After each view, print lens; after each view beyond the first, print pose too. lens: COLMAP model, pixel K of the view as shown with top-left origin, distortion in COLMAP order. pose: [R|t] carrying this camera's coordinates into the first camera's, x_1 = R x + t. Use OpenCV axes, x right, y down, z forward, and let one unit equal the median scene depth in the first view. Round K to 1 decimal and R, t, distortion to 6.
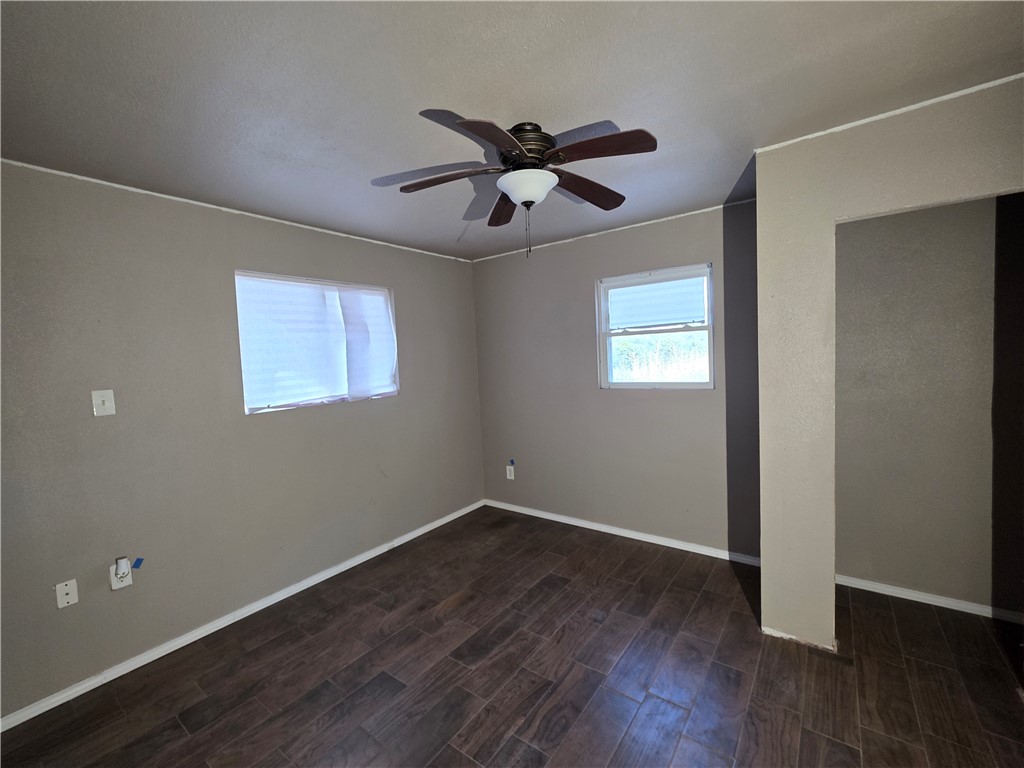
lens RADIAL K [[433.5, 0, 503.5], [0, 433.5, 381.5], [0, 0, 1]] dist [0.002766, -0.000505]
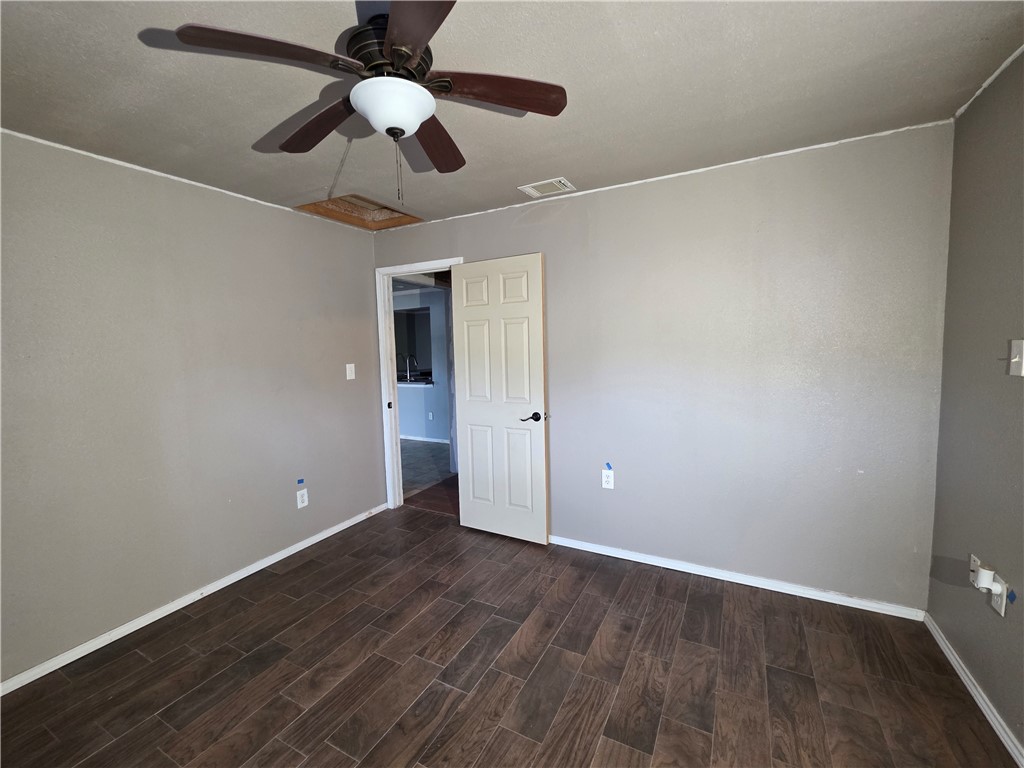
lens RADIAL K [[433.5, 0, 503.5], [0, 433.5, 381.5], [0, 0, 1]] dist [0.002766, -0.000505]
pose [[-0.986021, 0.090260, -0.140058, 0.009921], [0.069342, 0.986608, 0.147637, -0.056367], [0.151508, 0.135861, -0.979075, 1.161095]]
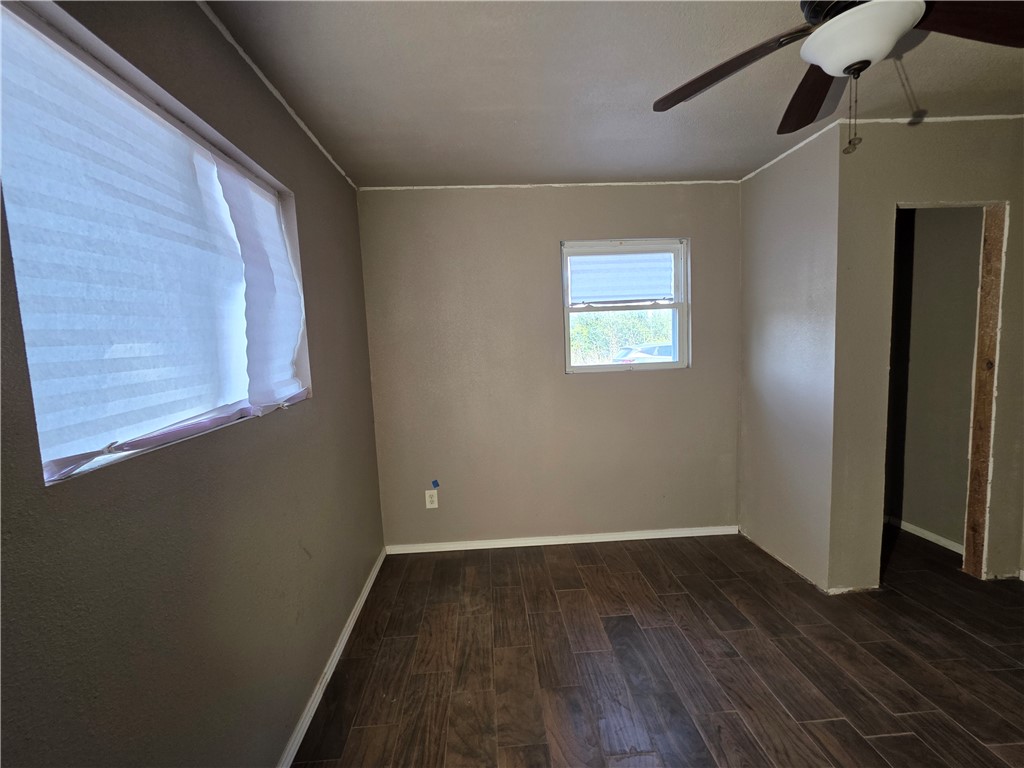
lens RADIAL K [[433.5, 0, 503.5], [0, 433.5, 381.5], [0, 0, 1]] dist [0.002766, -0.000505]
pose [[0.765105, -0.043075, 0.642463, -0.501283], [0.042915, 0.998953, 0.015869, 0.015434], [-0.642474, 0.015430, 0.766152, 0.544722]]
